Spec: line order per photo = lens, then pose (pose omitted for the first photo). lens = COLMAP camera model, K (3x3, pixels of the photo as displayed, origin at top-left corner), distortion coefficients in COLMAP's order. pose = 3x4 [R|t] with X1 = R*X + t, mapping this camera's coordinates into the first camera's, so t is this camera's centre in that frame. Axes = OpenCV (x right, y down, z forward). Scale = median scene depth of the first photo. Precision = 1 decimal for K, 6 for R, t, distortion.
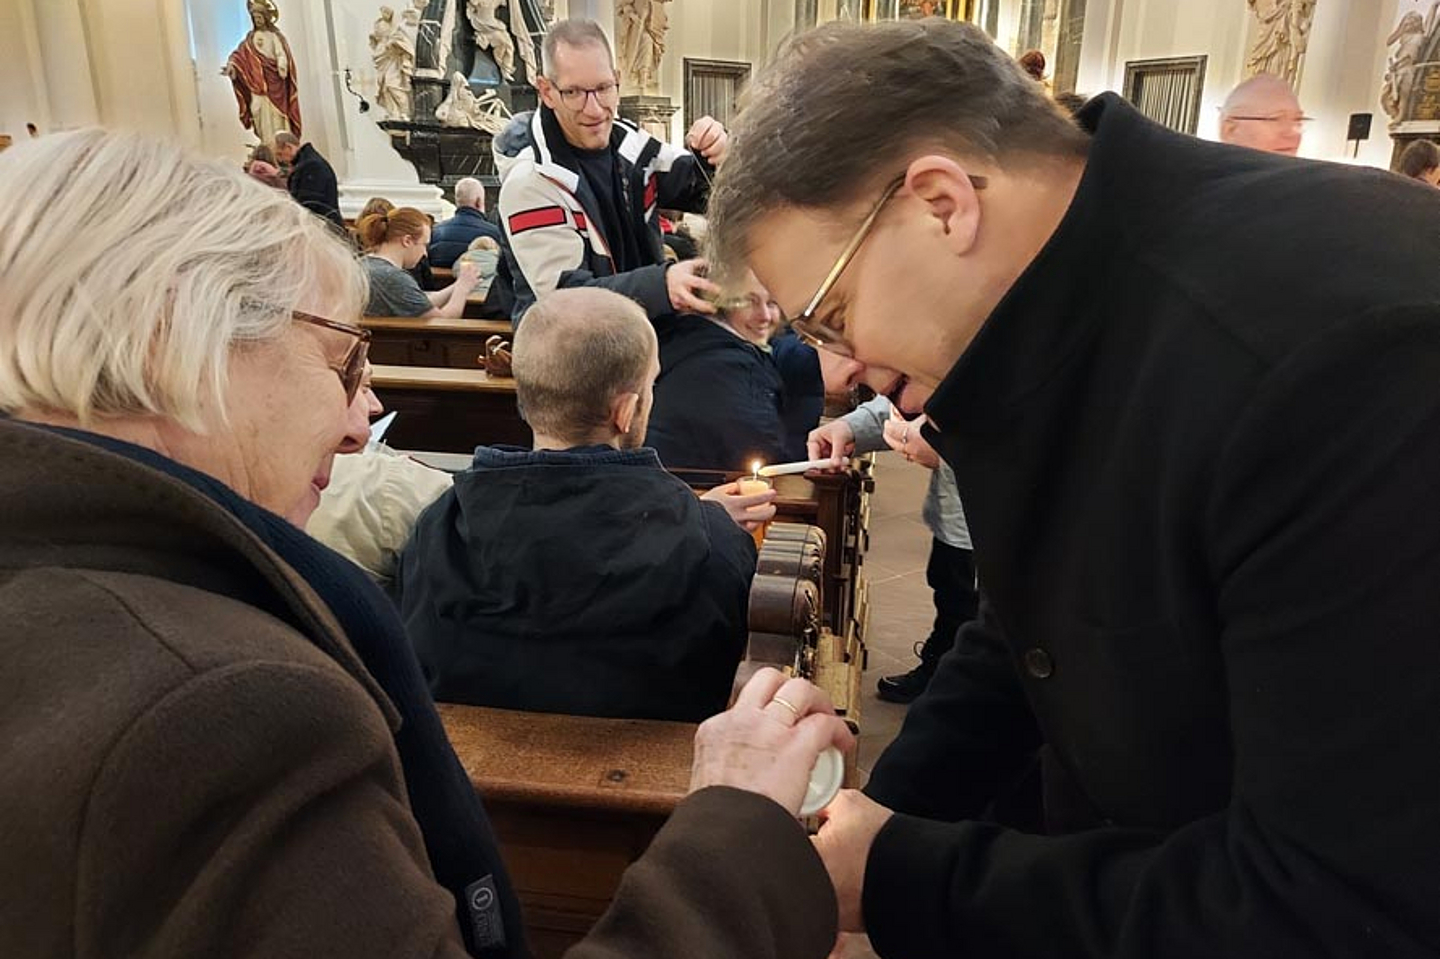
lens RADIAL K [[1059.4, 0, 711.8], [0, 1059.4, 489.9], [0, 0, 1]] dist [0.042486, -0.035327]
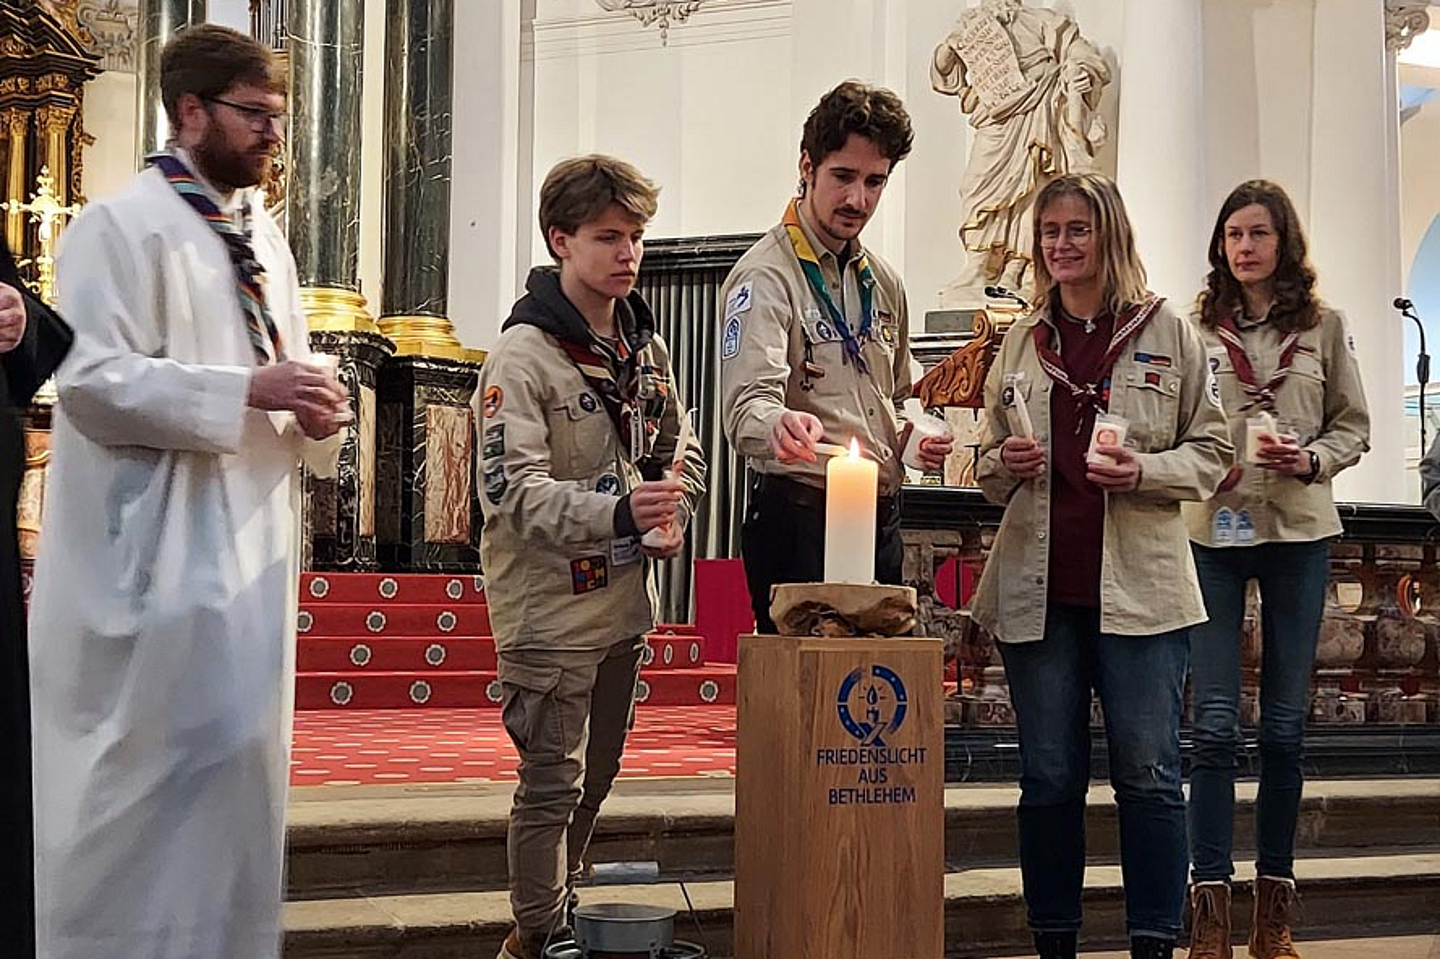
lens RADIAL K [[2084.8, 0, 699.7], [0, 2084.8, 493.0], [0, 0, 1]] dist [0.071719, -0.073272]
pose [[0.845778, 0.027418, 0.532829, 0.093243], [0.153270, 0.944097, -0.291872, -0.202802], [-0.511045, 0.328526, 0.794294, 0.858959]]
